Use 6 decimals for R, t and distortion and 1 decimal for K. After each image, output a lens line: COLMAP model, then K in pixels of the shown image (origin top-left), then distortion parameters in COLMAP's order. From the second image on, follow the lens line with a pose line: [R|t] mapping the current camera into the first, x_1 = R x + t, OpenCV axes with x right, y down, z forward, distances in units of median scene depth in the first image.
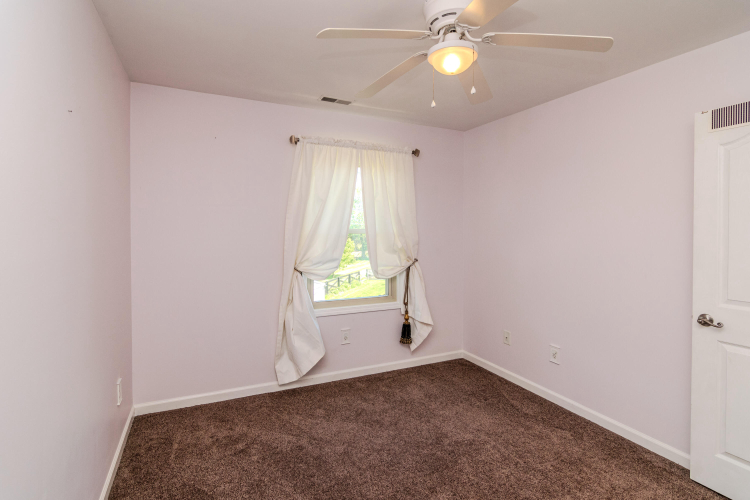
lens RADIAL K [[373.6, 0, 370.9], [0, 373.6, 249.7], [0, 0, 1]] dist [-0.013308, -0.001350]
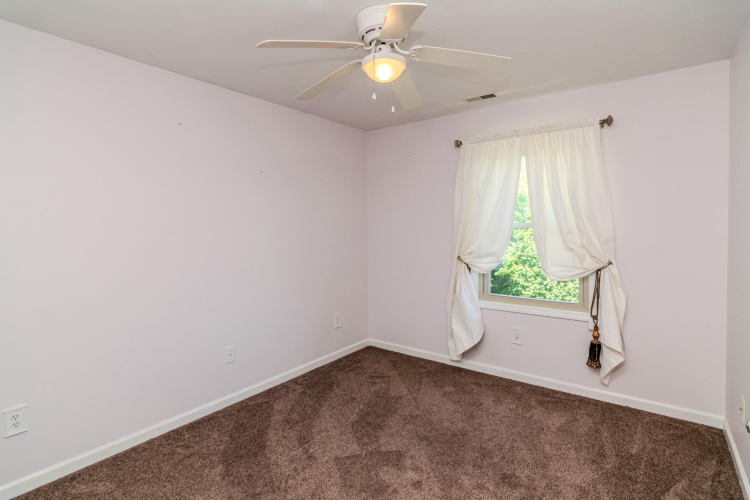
lens RADIAL K [[373.6, 0, 370.6], [0, 373.6, 252.0], [0, 0, 1]] dist [-0.013308, -0.001350]
pose [[0.449904, 0.054936, -0.891385, 0.633928], [-0.039314, 0.998357, 0.041686, -0.006849], [0.892211, 0.016289, 0.451325, 0.248785]]
